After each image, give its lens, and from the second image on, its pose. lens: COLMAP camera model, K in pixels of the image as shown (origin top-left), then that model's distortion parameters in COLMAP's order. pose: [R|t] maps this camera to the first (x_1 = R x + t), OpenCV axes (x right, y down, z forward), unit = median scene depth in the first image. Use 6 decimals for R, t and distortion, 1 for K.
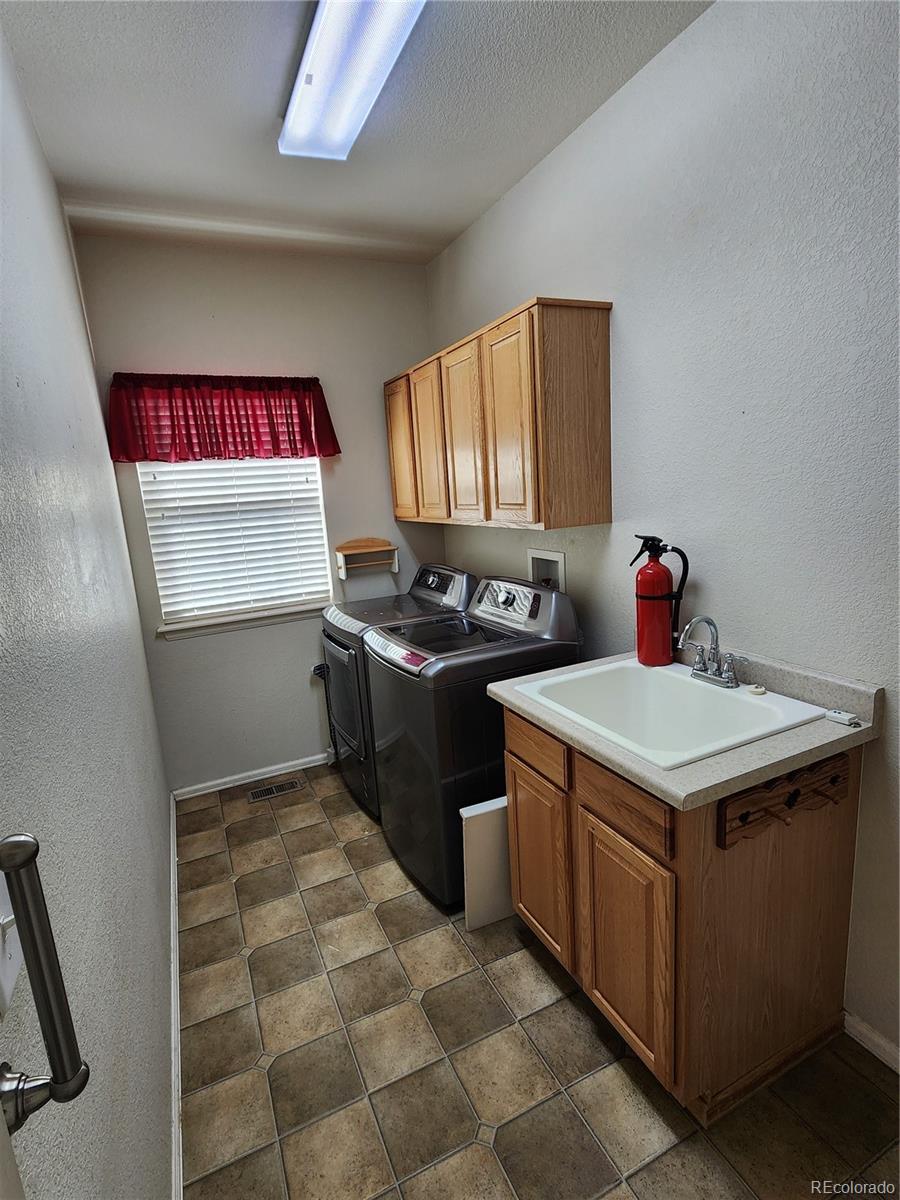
lens RADIAL K [[590.9, 0, 446.7], [0, 590.9, 604.0], [0, 0, 1]] dist [0.002673, -0.001664]
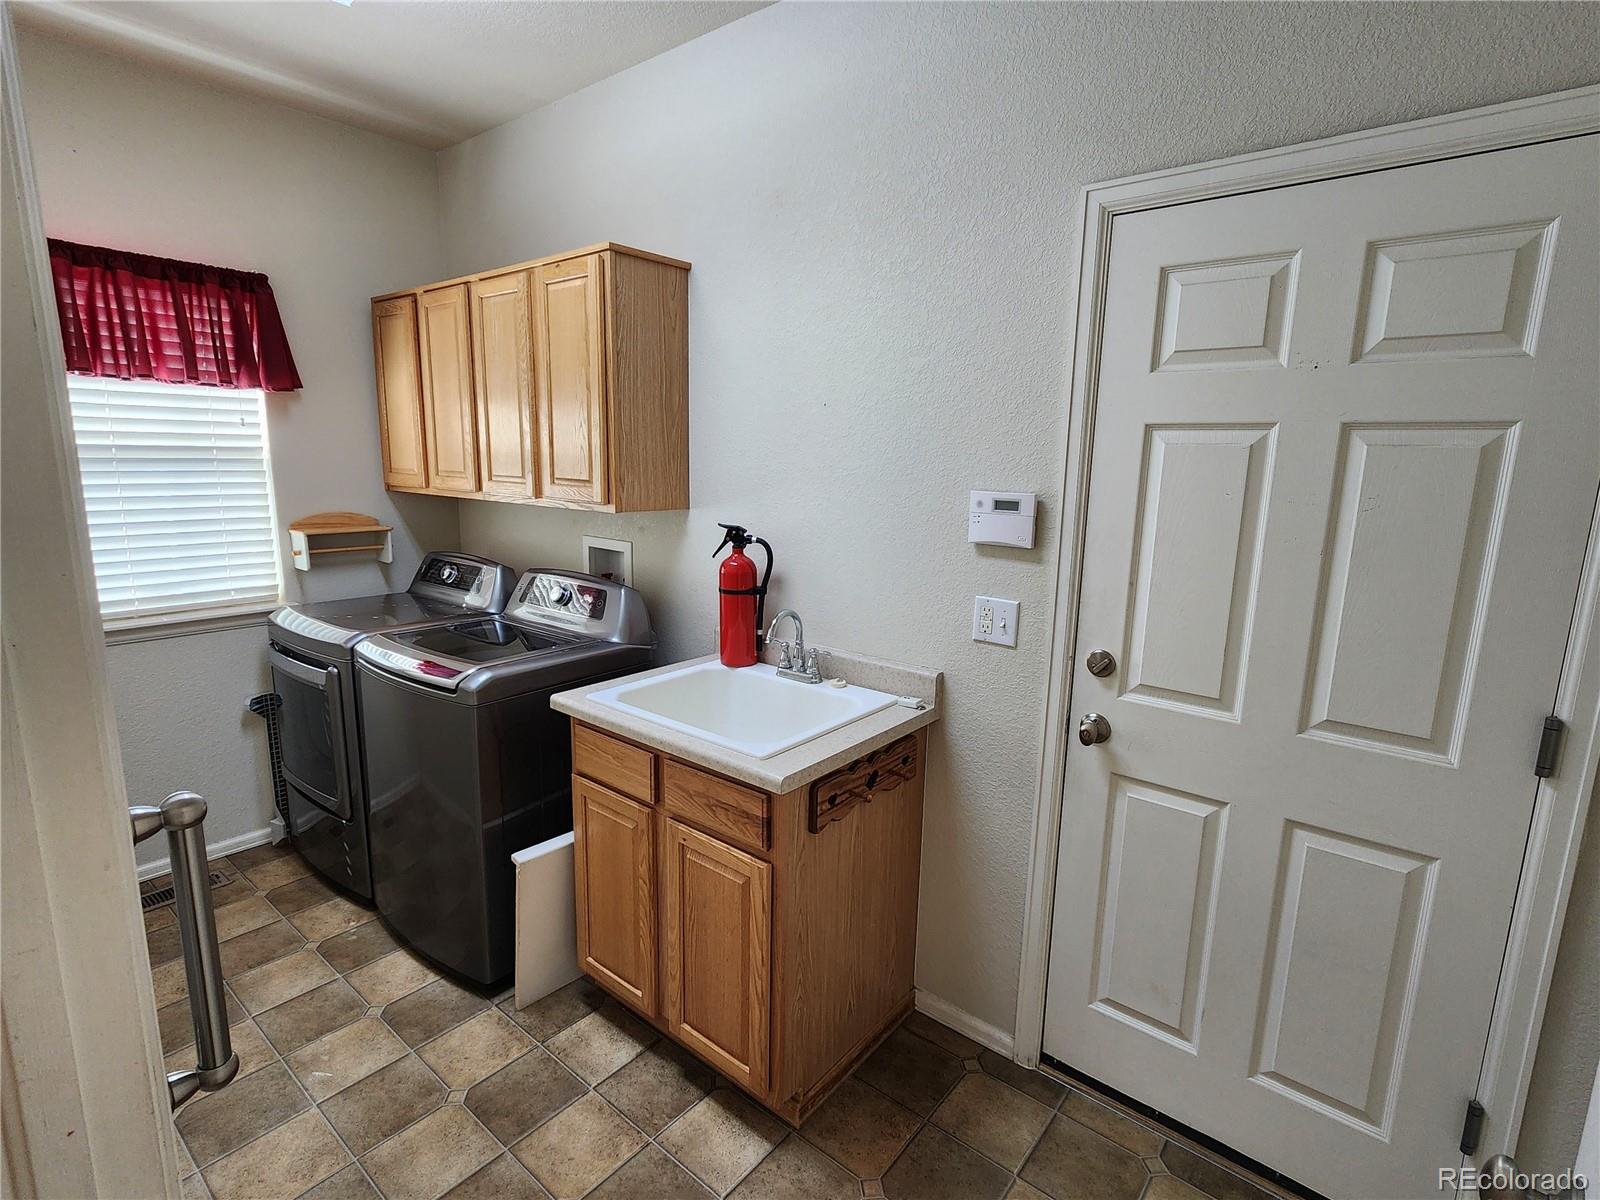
lens RADIAL K [[787.8, 0, 800.0], [0, 787.8, 600.0], [0, 0, 1]] dist [0.002673, -0.001664]
pose [[0.898086, 0.006514, 0.439771, -0.097422], [0.004150, 0.999720, -0.023283, 0.028756], [-0.439800, 0.022736, 0.897808, -0.136403]]
